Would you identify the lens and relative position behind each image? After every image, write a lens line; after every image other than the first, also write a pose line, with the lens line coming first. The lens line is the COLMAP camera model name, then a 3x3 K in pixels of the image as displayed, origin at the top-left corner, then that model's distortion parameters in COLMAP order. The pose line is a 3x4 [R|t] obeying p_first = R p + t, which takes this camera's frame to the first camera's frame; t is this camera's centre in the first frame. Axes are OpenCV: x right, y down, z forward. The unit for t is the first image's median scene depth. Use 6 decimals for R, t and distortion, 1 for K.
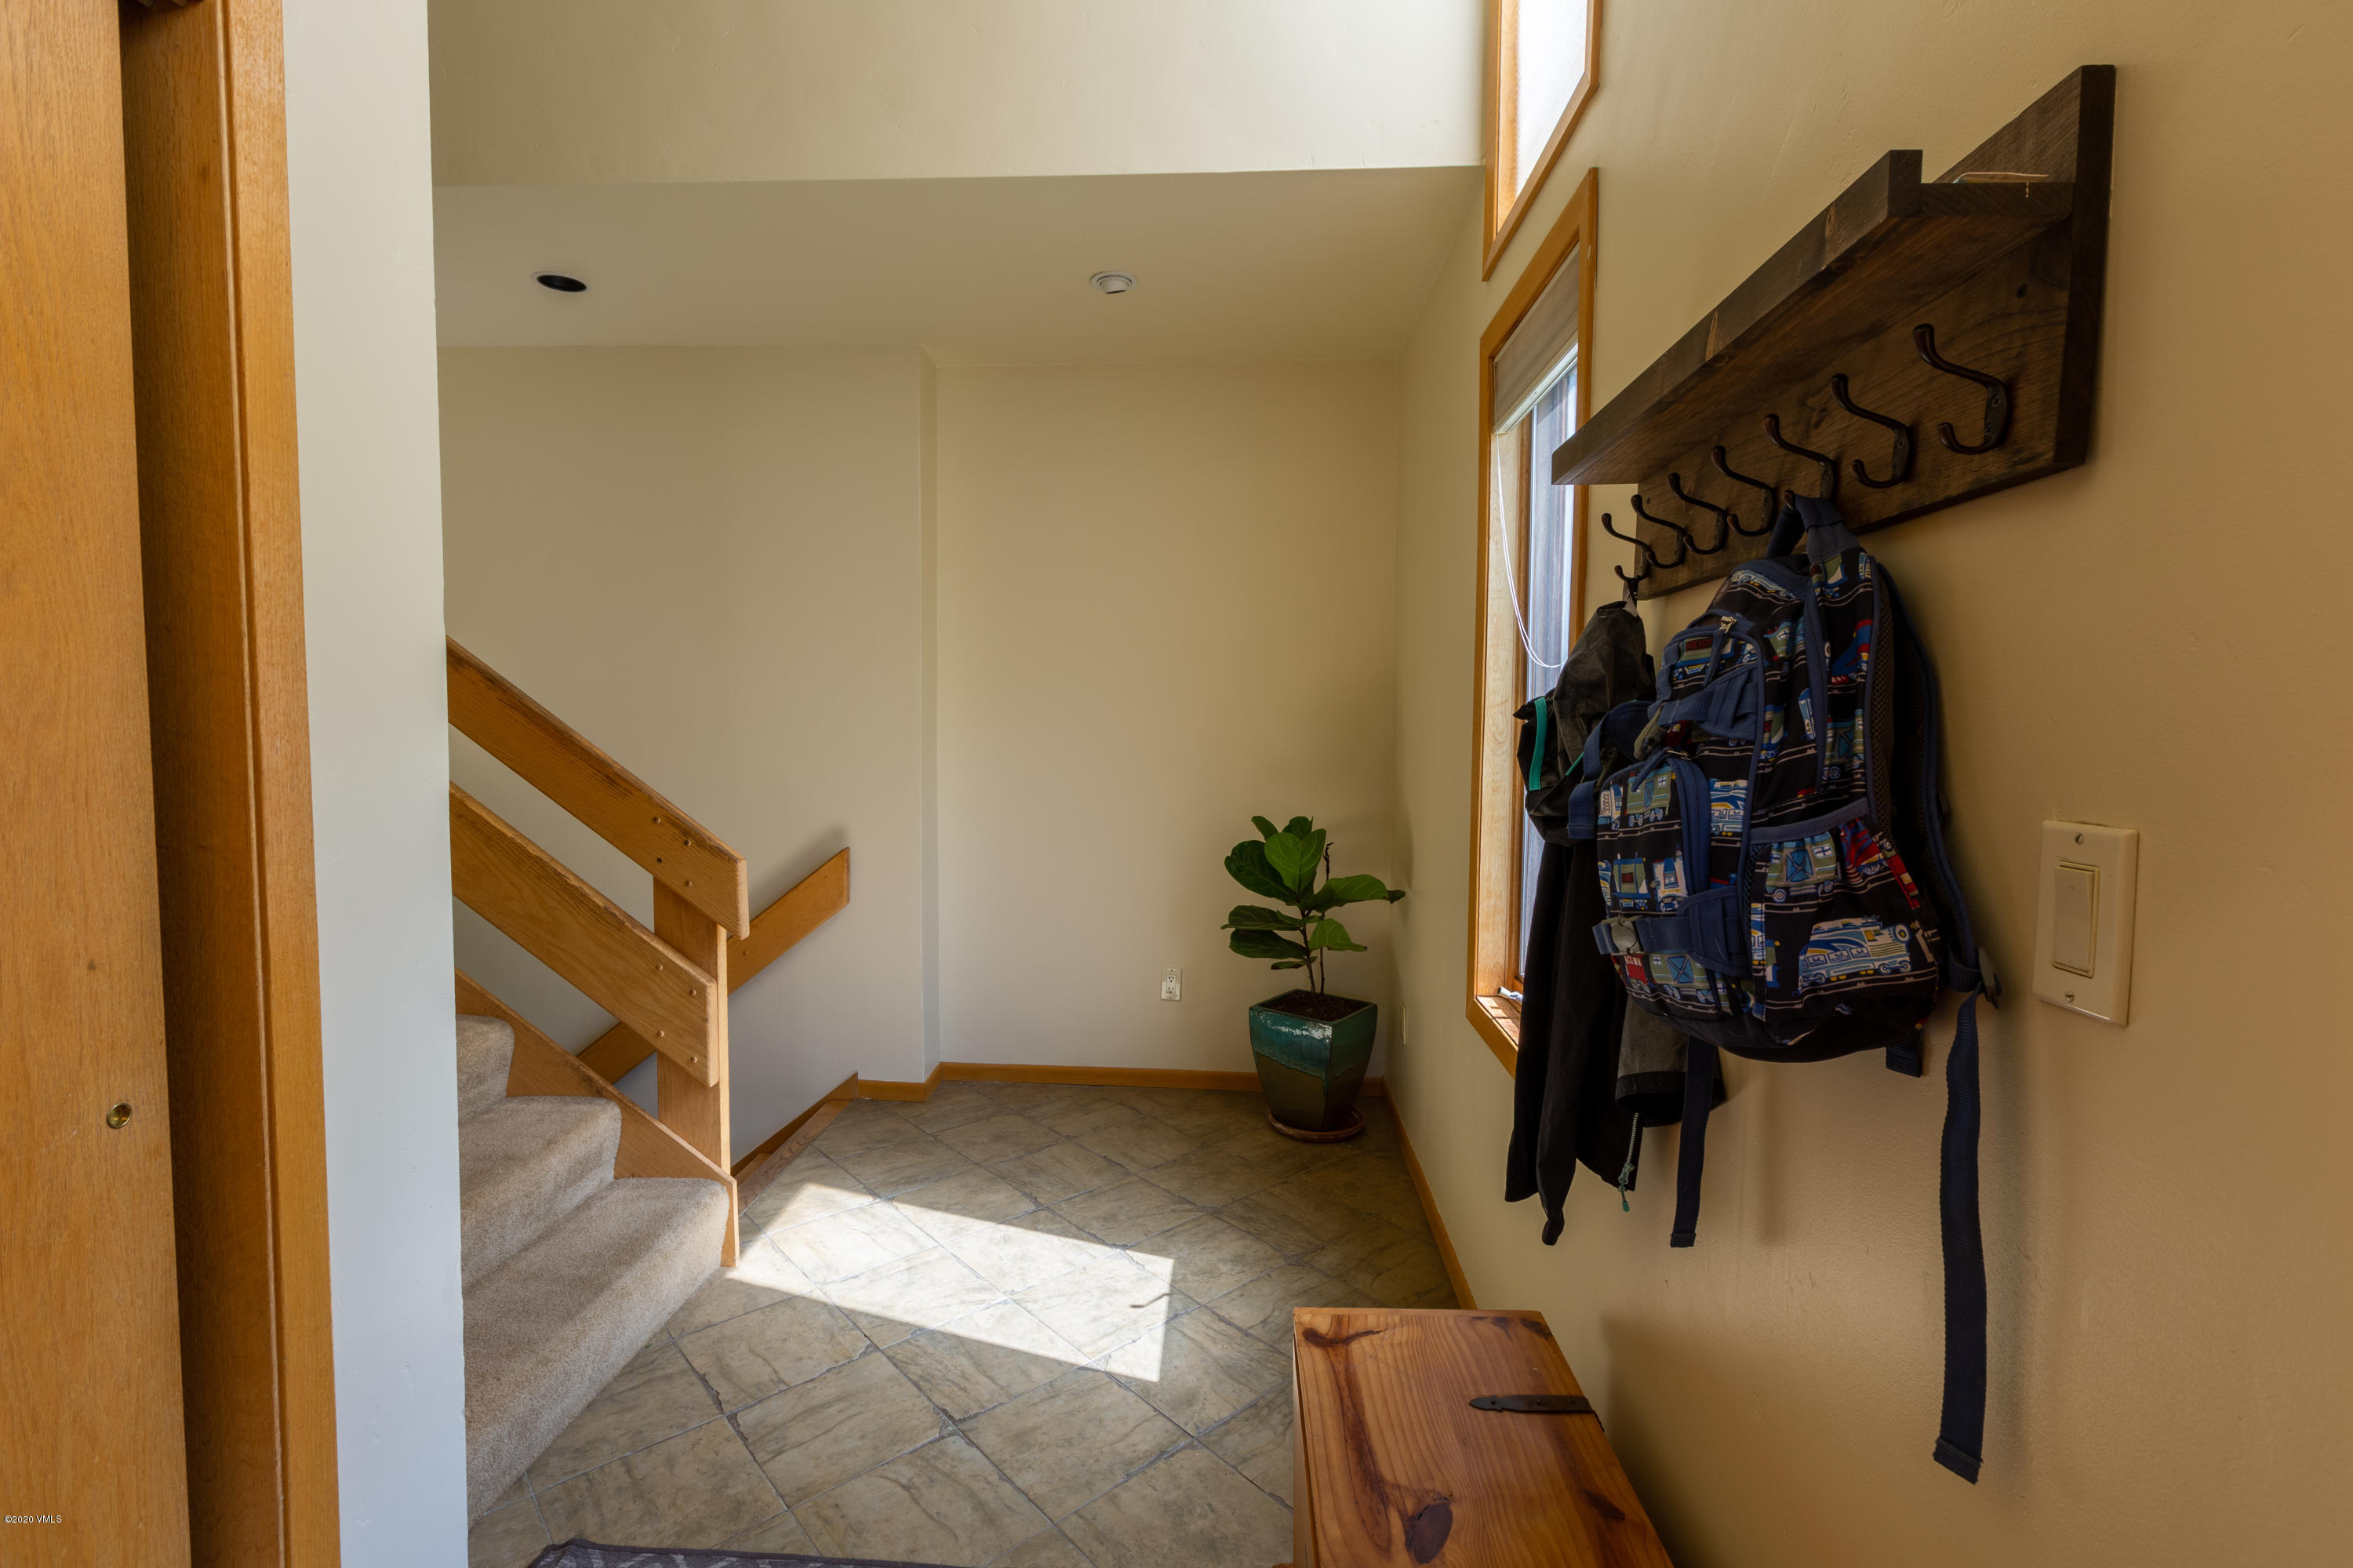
lens RADIAL K [[1120.3, 0, 1176.5], [0, 1120.3, 784.0], [0, 0, 1]] dist [-0.000395, -0.000260]
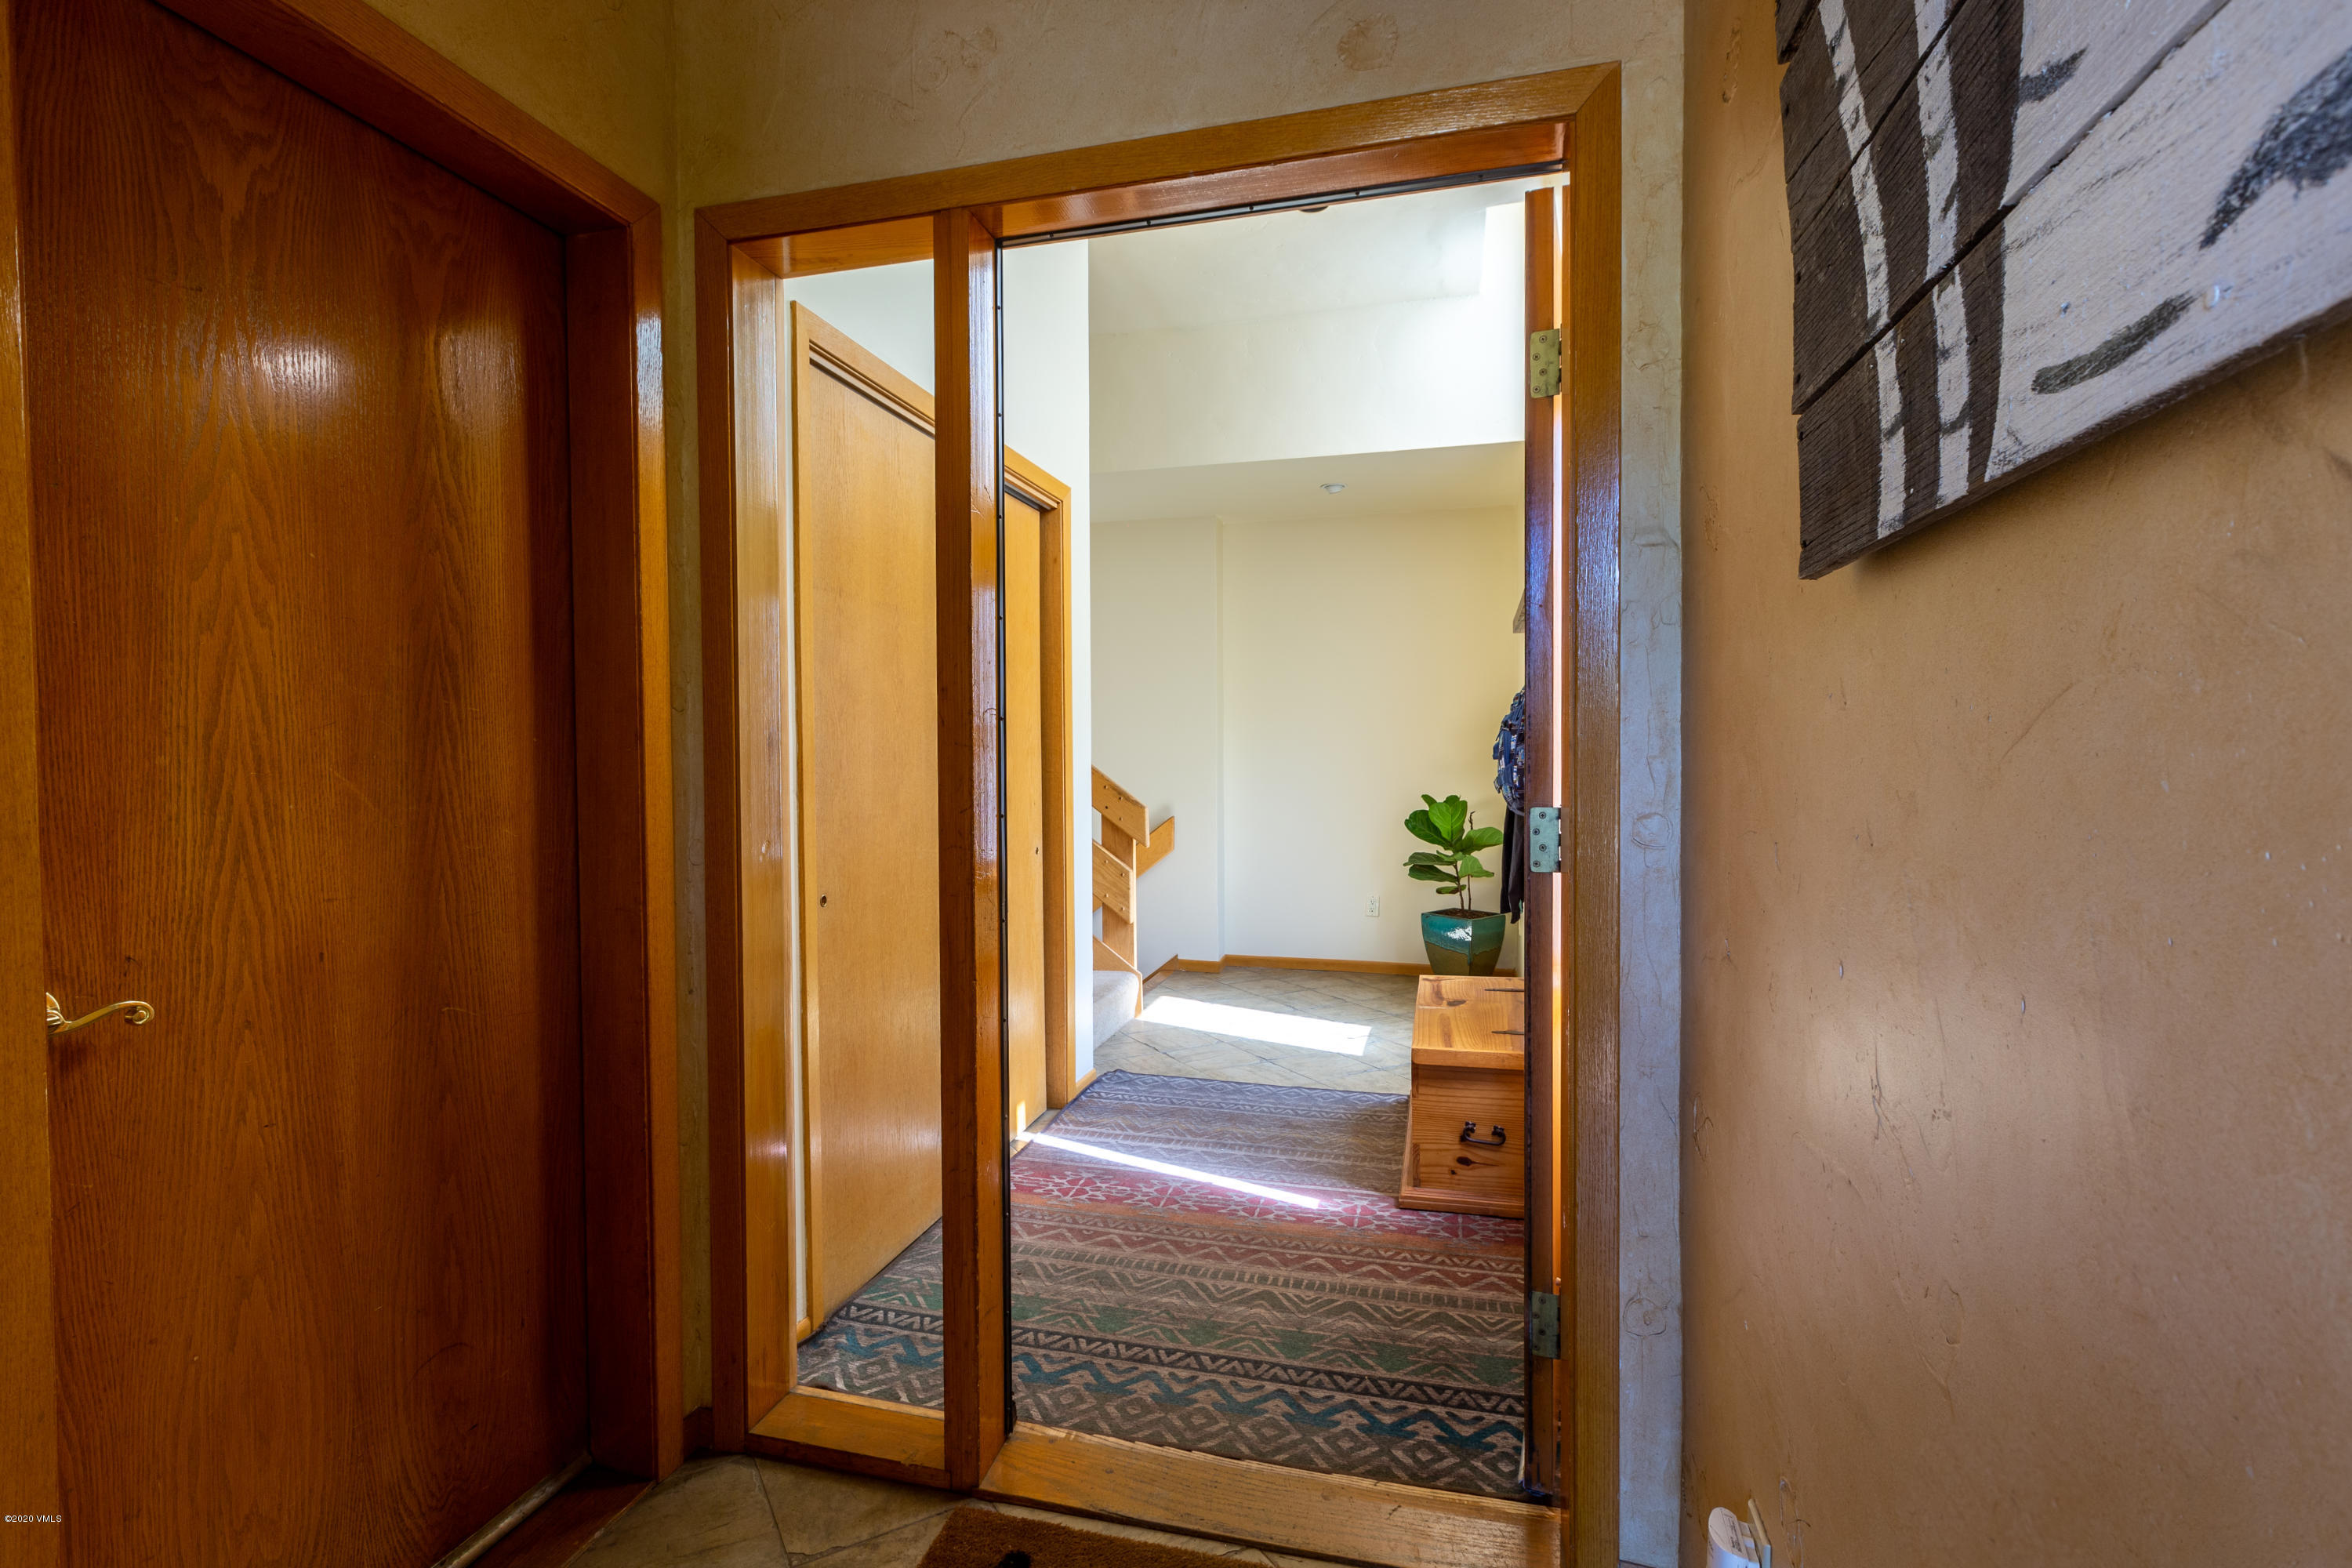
lens RADIAL K [[1119.7, 0, 1176.0], [0, 1119.7, 784.0], [0, 0, 1]] dist [-0.000395, -0.000260]
pose [[0.982273, -0.009171, -0.187233, 0.022122], [0.003645, 0.999548, -0.029836, 0.061869], [0.187422, 0.028625, 0.981862, -0.661124]]
